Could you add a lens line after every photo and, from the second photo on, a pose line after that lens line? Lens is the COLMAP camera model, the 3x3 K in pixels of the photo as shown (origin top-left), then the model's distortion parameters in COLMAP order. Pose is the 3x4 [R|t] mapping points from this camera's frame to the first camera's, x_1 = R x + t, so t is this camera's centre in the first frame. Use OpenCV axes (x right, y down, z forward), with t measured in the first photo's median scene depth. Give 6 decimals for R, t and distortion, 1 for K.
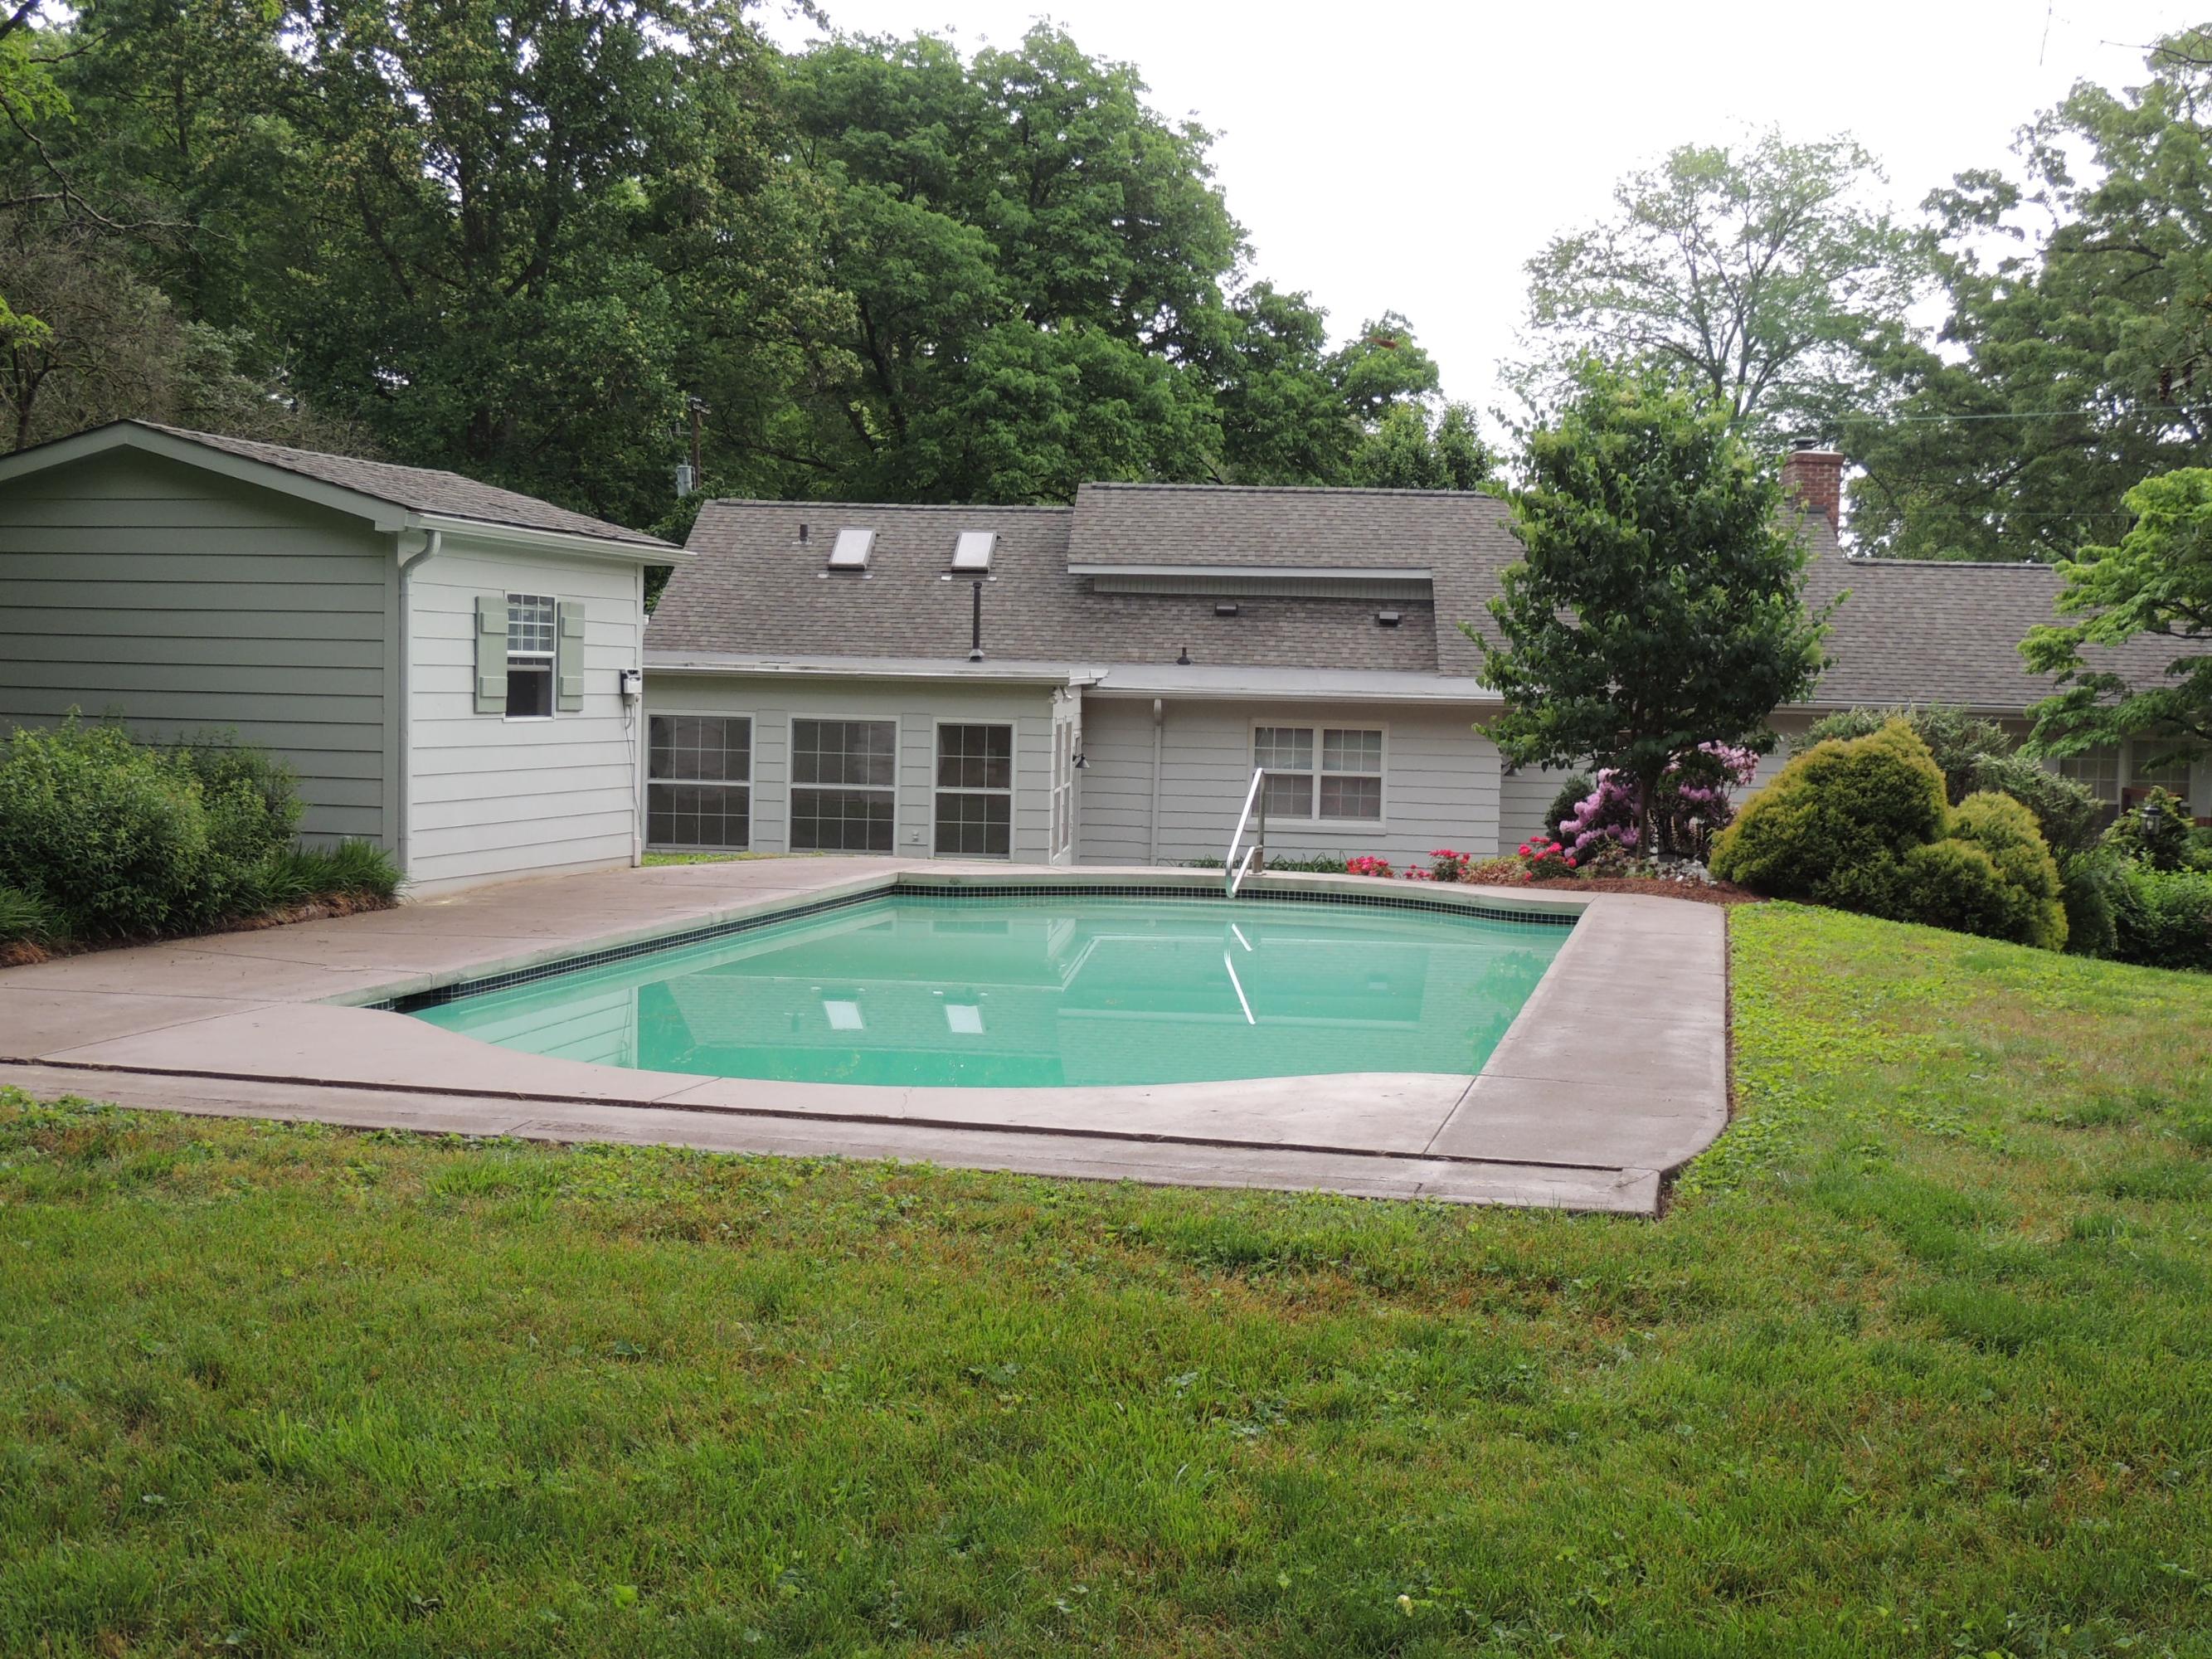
lens RADIAL K [[2523.1, 0, 1099.3], [0, 2523.1, 830.1], [0, 0, 1]] dist [-0.042207, 0.000000]
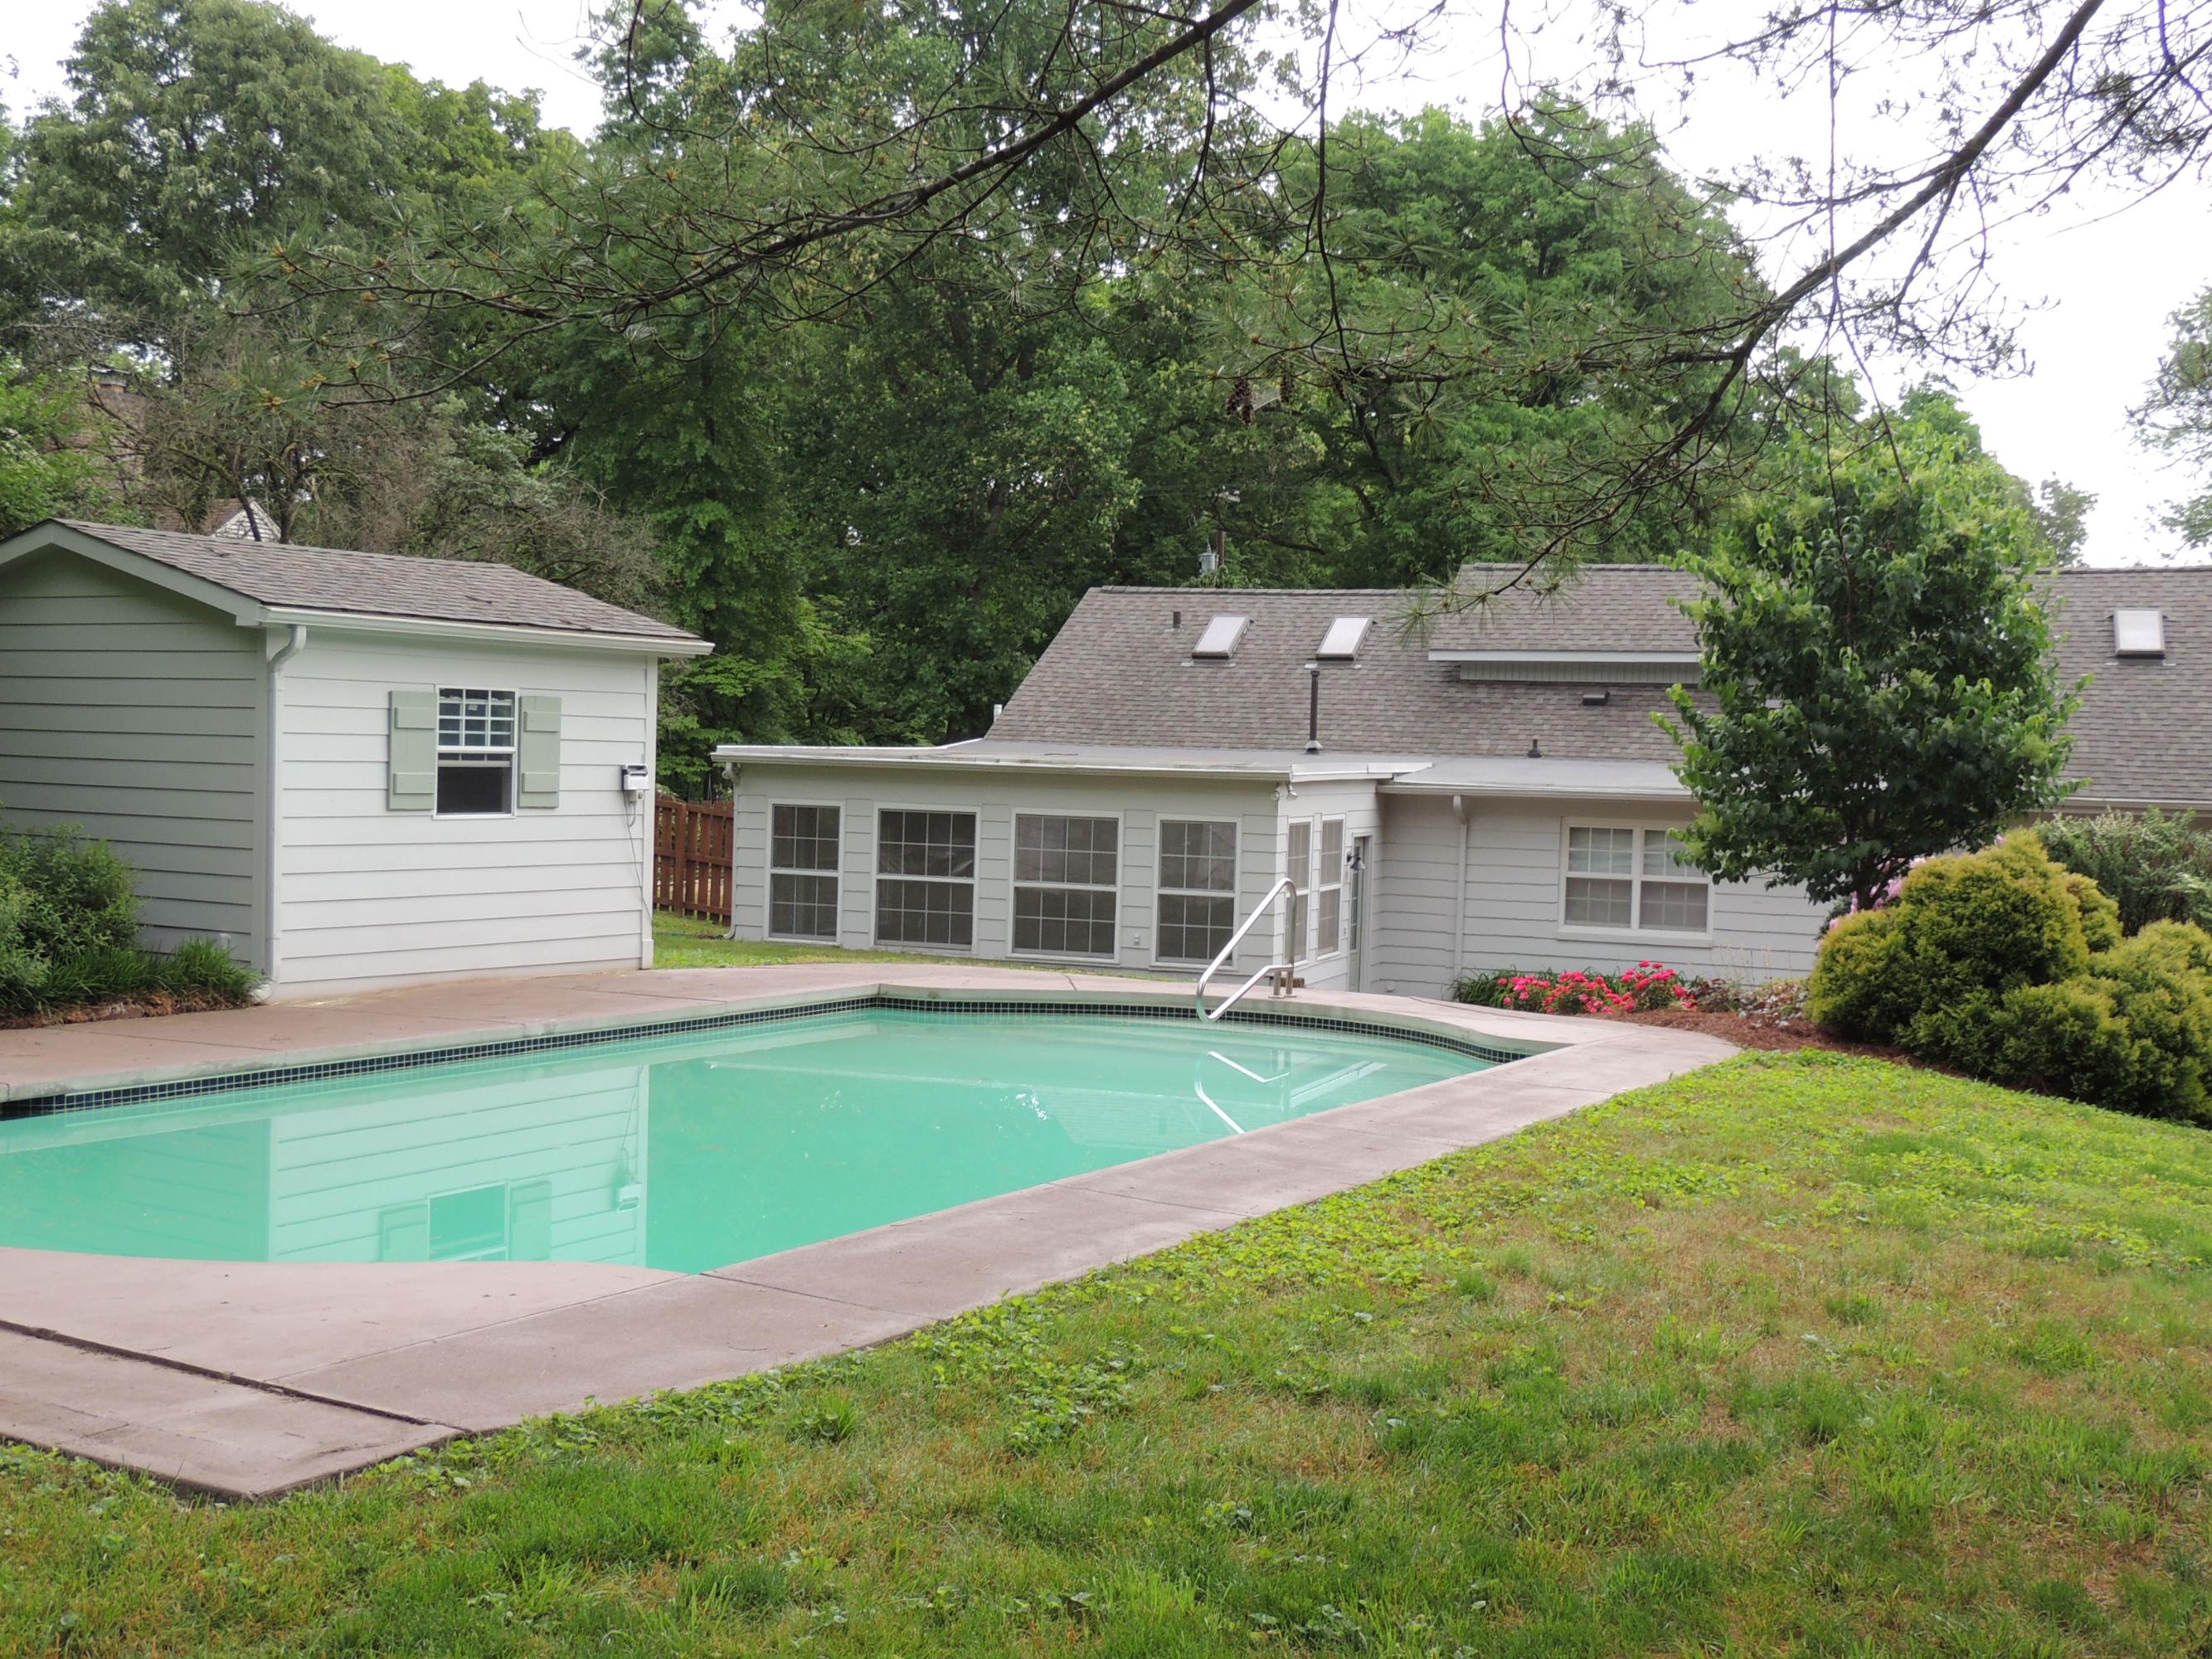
lens RADIAL K [[2523.1, 0, 1108.7], [0, 2523.1, 815.4], [0, 0, 1]] dist [-0.042207, 0.000000]
pose [[0.958303, 0.009977, -0.285581, 0.189036], [-0.021361, 0.999095, -0.036777, -0.009105], [0.284956, 0.041344, 0.957649, 0.090708]]
